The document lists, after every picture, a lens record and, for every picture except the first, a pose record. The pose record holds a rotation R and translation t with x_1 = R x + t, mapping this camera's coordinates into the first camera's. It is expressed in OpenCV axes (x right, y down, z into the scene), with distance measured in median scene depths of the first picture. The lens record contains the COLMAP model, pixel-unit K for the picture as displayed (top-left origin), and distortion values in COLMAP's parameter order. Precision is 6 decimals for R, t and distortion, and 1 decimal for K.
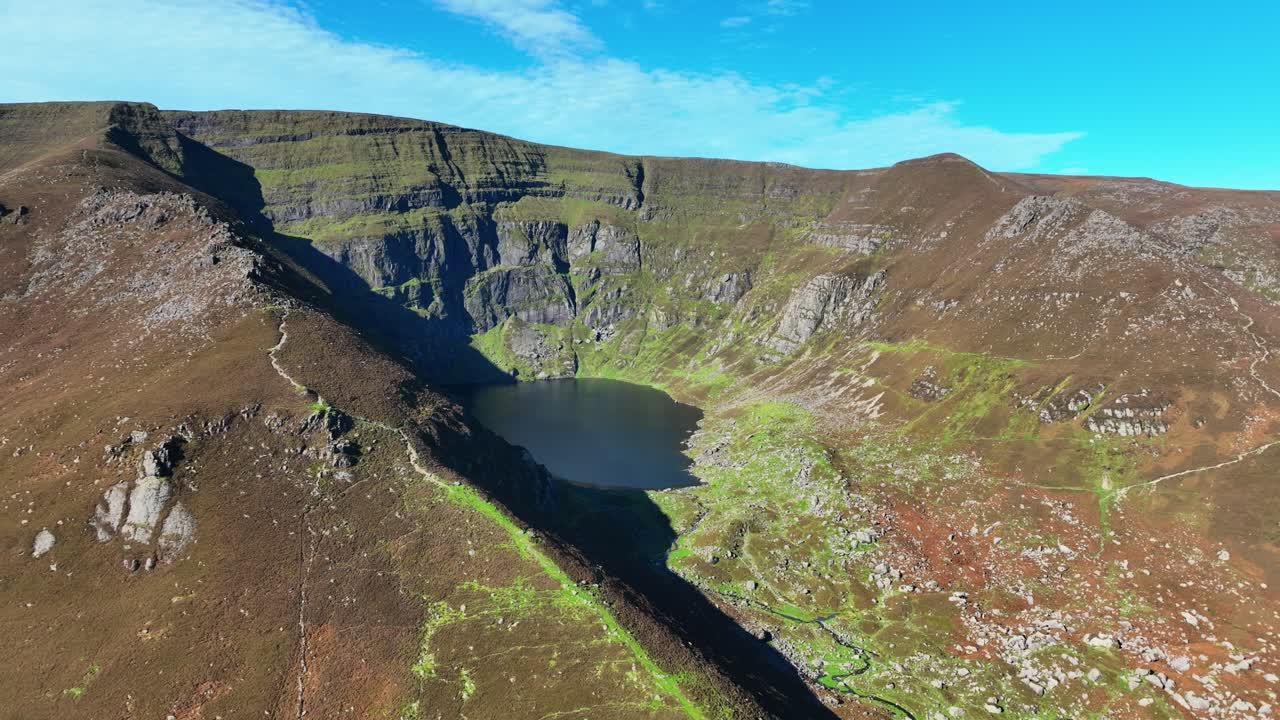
lens RADIAL K [[952.7, 0, 640.0], [0, 952.7, 360.0], [0, 0, 1]] dist [0.003478, -0.003923]
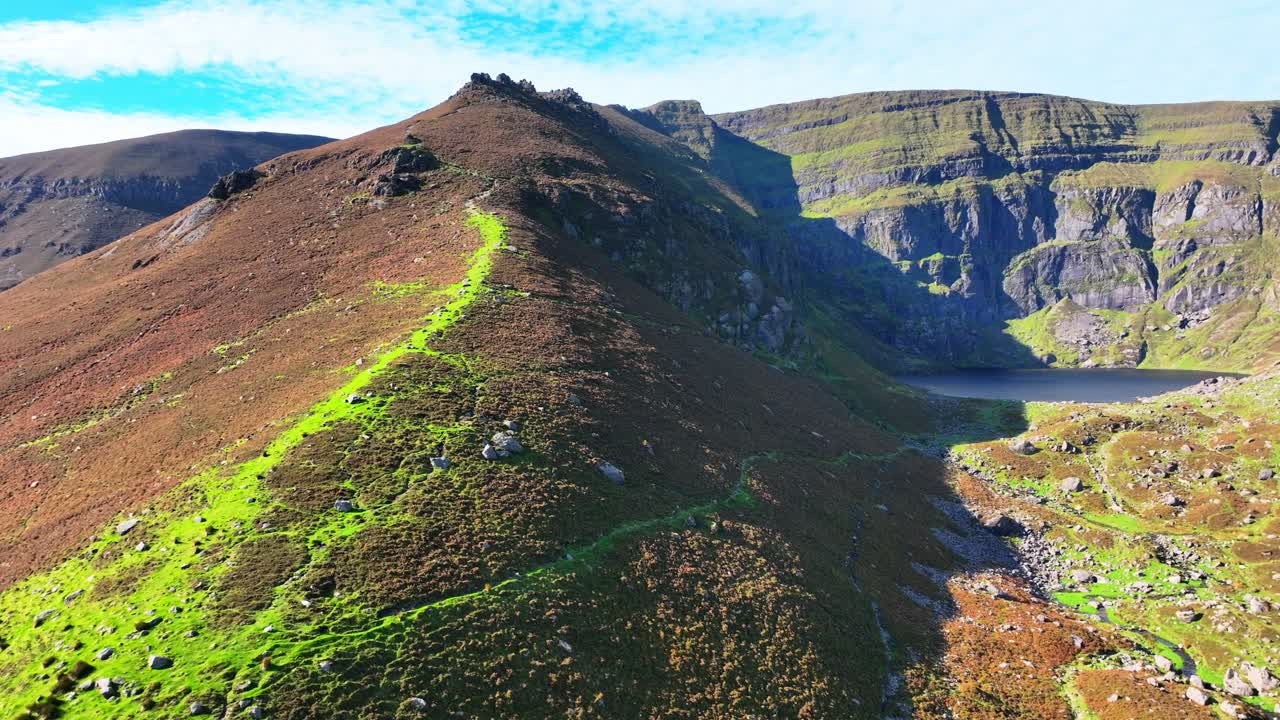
lens RADIAL K [[952.7, 0, 640.0], [0, 952.7, 360.0], [0, 0, 1]] dist [0.003478, -0.003923]
pose [[0.771649, 0.008458, -0.635992, 0.105841], [-0.063157, 0.995989, -0.063383, 0.080862], [0.632905, 0.089077, 0.769088, 0.143554]]
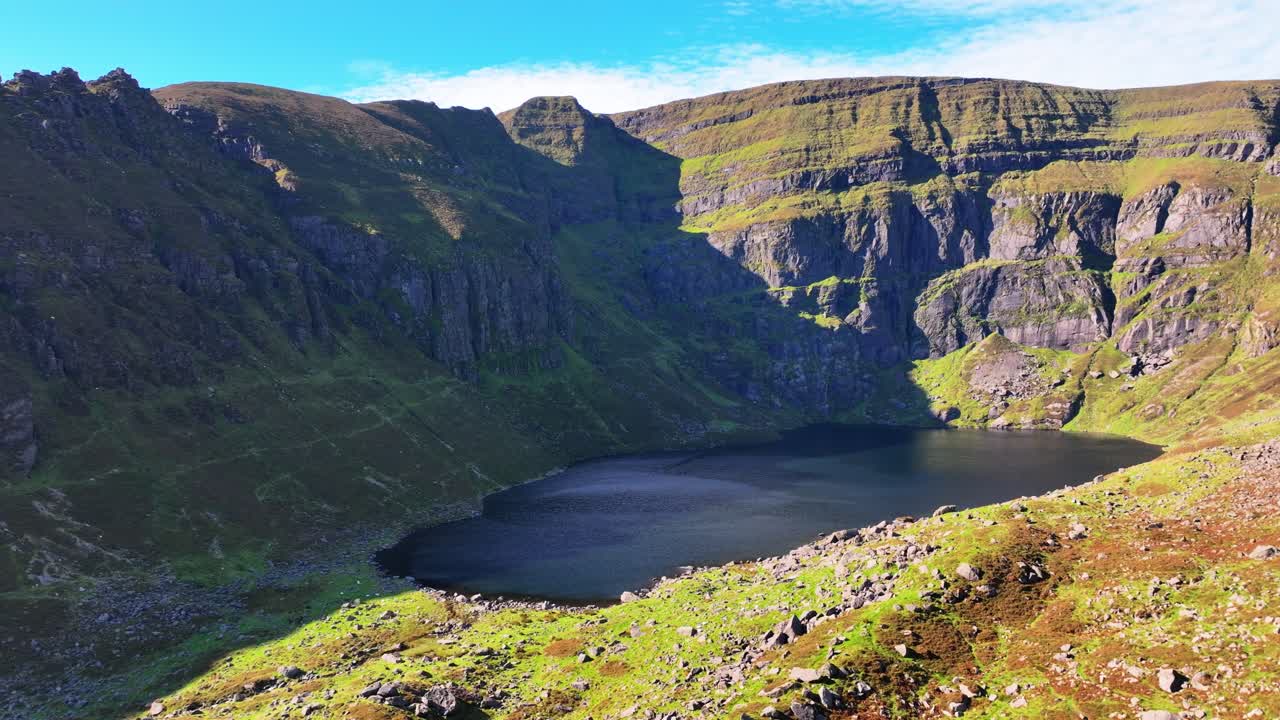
lens RADIAL K [[952.7, 0, 640.0], [0, 952.7, 360.0], [0, 0, 1]] dist [0.003478, -0.003923]
pose [[0.703734, 0.005435, -0.710443, 0.156662], [-0.074849, 0.994973, -0.066530, 0.032030], [0.706510, 0.099995, 0.700603, 0.378721]]
